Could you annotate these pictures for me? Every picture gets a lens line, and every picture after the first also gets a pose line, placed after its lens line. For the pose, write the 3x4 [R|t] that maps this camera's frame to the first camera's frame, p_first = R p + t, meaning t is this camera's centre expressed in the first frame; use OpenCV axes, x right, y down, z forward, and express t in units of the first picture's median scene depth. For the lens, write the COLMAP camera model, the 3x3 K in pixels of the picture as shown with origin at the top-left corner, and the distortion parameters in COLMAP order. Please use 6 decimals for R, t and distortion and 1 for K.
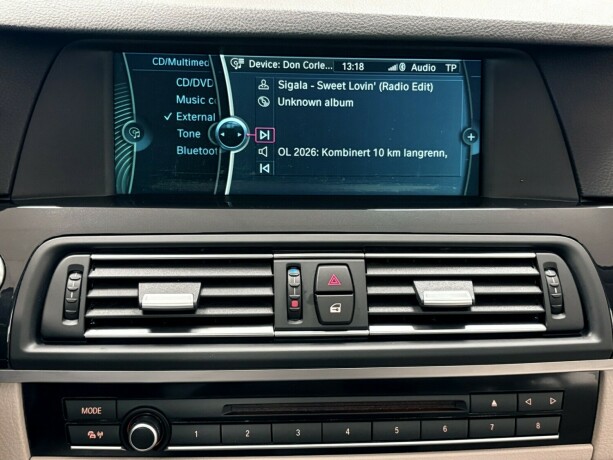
lens RADIAL K [[753.0, 0, 307.5], [0, 753.0, 231.1], [0, 0, 1]] dist [0.034001, 0.000000]
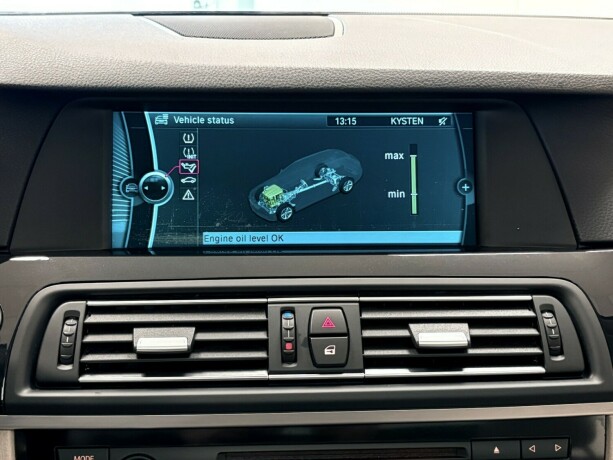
lens RADIAL K [[863.0, 0, 305.8], [0, 863.0, 228.6], [0, 0, 1]] dist [0.080975, 0.000000]
pose [[0.999540, -0.019060, -0.023604, 0.034768], [0.015467, 0.989453, -0.144024, 0.104938], [0.026100, 0.143593, 0.989293, -0.154136]]
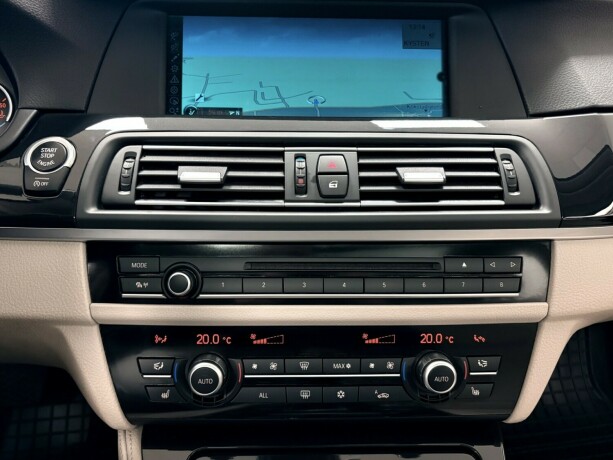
lens RADIAL K [[536.5, 0, 303.5], [0, 536.5, 225.2], [0, 0, 1]] dist [0.037718, -0.005704]
pose [[0.998866, -0.008426, -0.046858, 0.028385], [0.002736, 0.992748, -0.120185, 0.271647], [0.047531, 0.119921, 0.991645, 0.115293]]
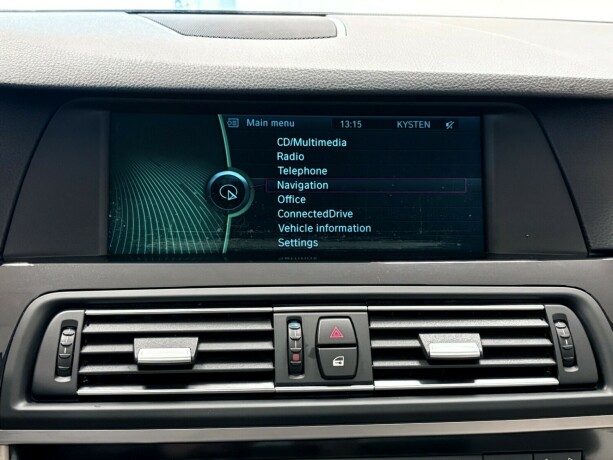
lens RADIAL K [[863.0, 0, 307.9], [0, 863.0, 229.1], [0, 0, 1]] dist [0.080975, 0.000000]
pose [[0.999877, -0.014719, 0.005370, -0.005086], [0.015340, 0.989427, -0.144221, 0.091858], [-0.003191, 0.144286, 0.989531, -0.118062]]
